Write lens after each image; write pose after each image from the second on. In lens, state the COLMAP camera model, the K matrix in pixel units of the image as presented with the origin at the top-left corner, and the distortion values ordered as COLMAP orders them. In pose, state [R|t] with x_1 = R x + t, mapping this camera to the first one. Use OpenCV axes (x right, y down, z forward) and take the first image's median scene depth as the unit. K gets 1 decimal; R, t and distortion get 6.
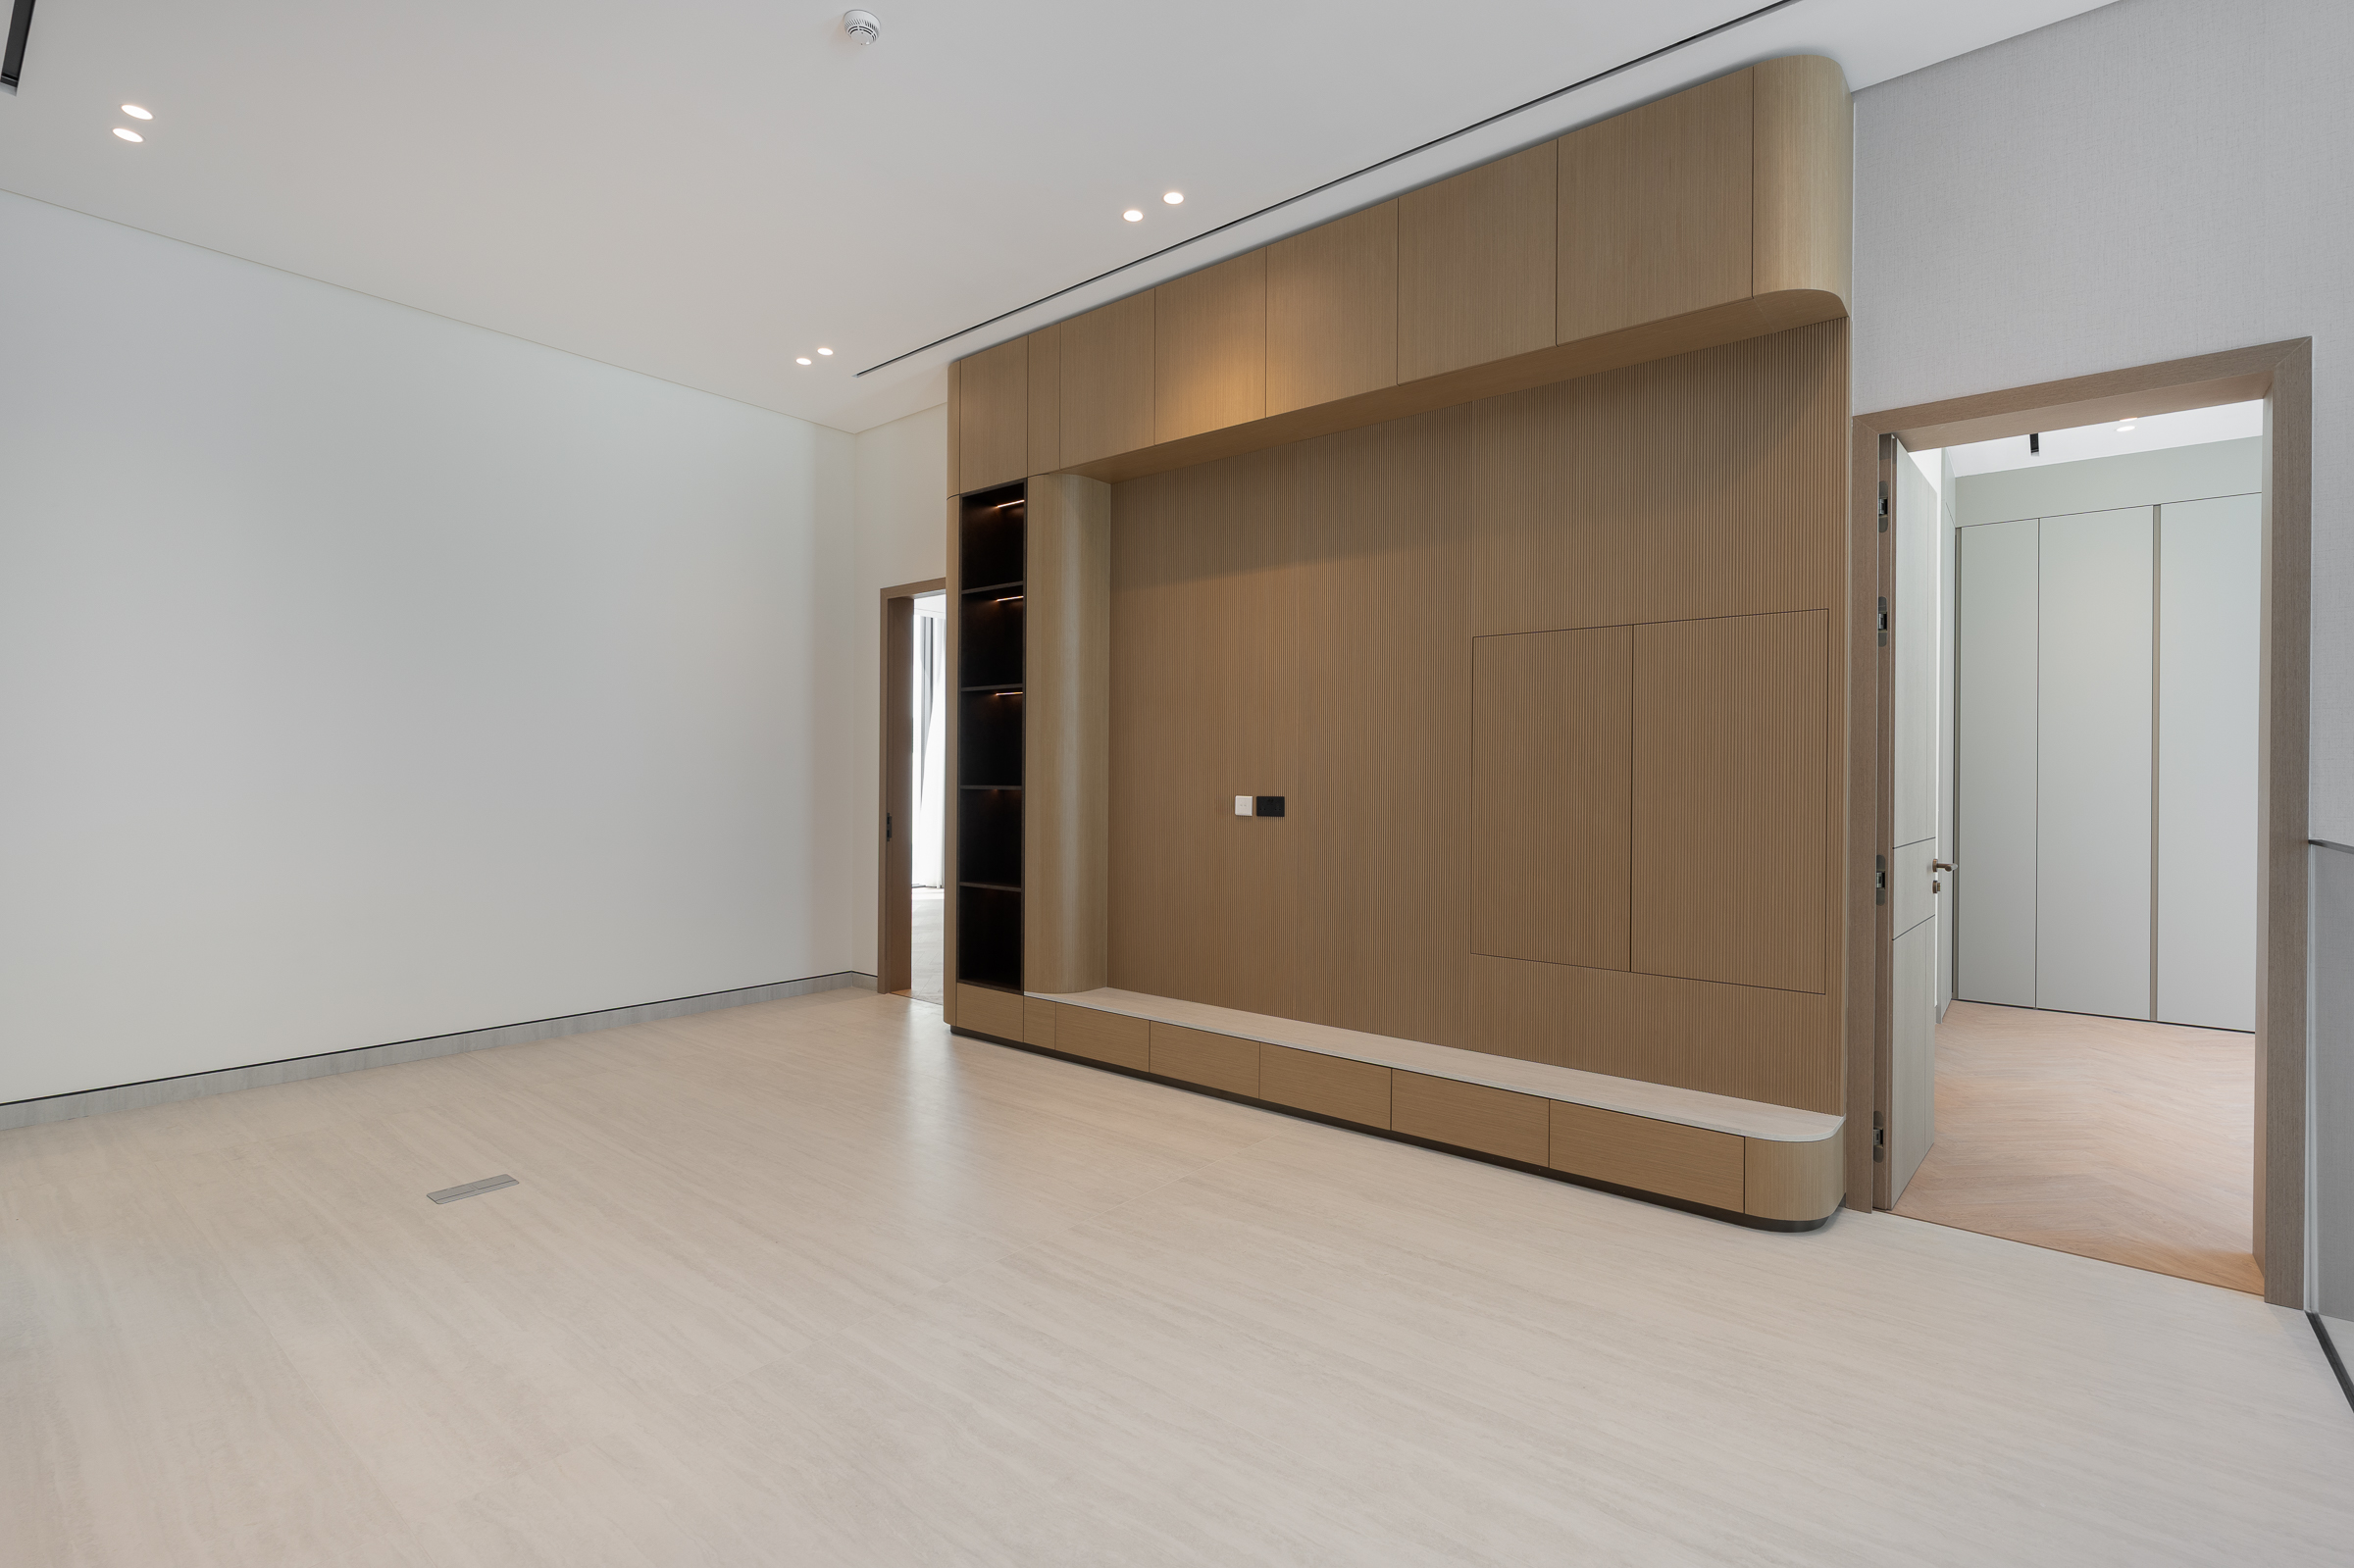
lens RADIAL K [[1074.0, 0, 1162.8], [0, 1074.0, 784.3], [0, 0, 1]] dist [-0.007331, 0.001842]
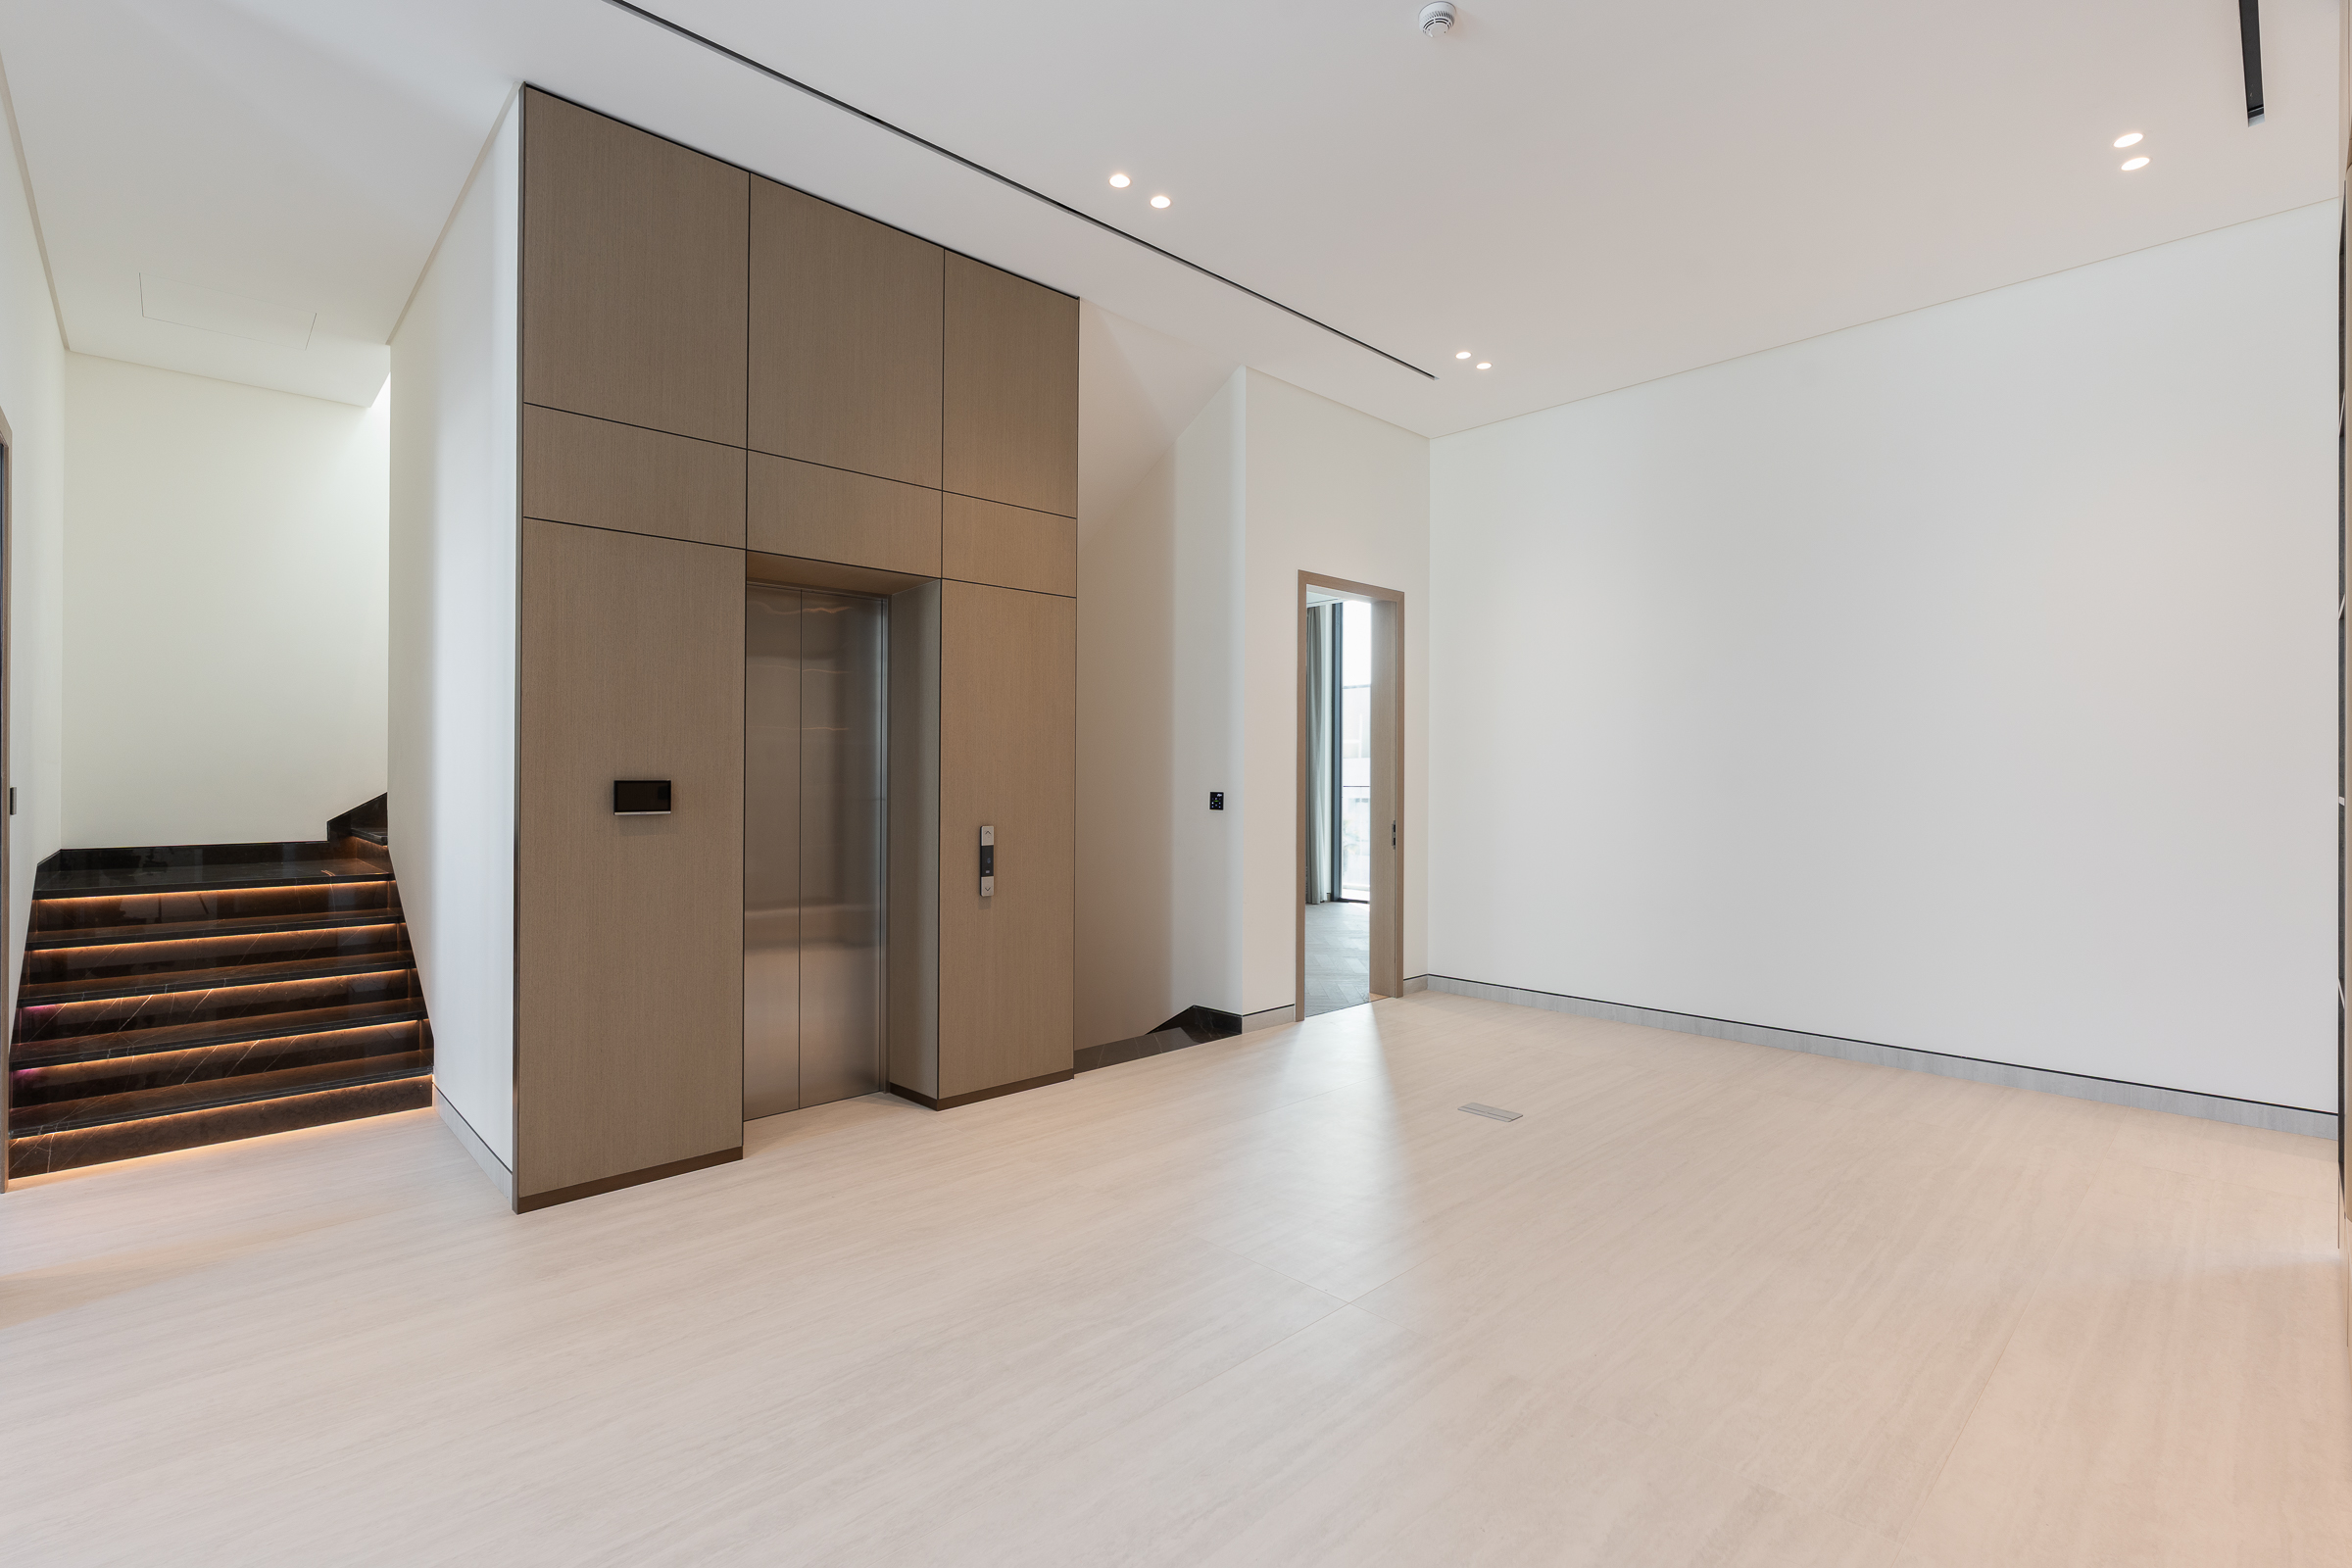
lens RADIAL K [[1073.2, 0, 1169.1], [0, 1073.2, 779.1], [0, 0, 1]] dist [-0.007331, 0.001842]
pose [[-0.127680, -0.006043, -0.991797, 0.620789], [-0.004324, 0.999975, -0.005536, 0.002051], [0.991806, 0.003582, -0.127702, 0.773252]]
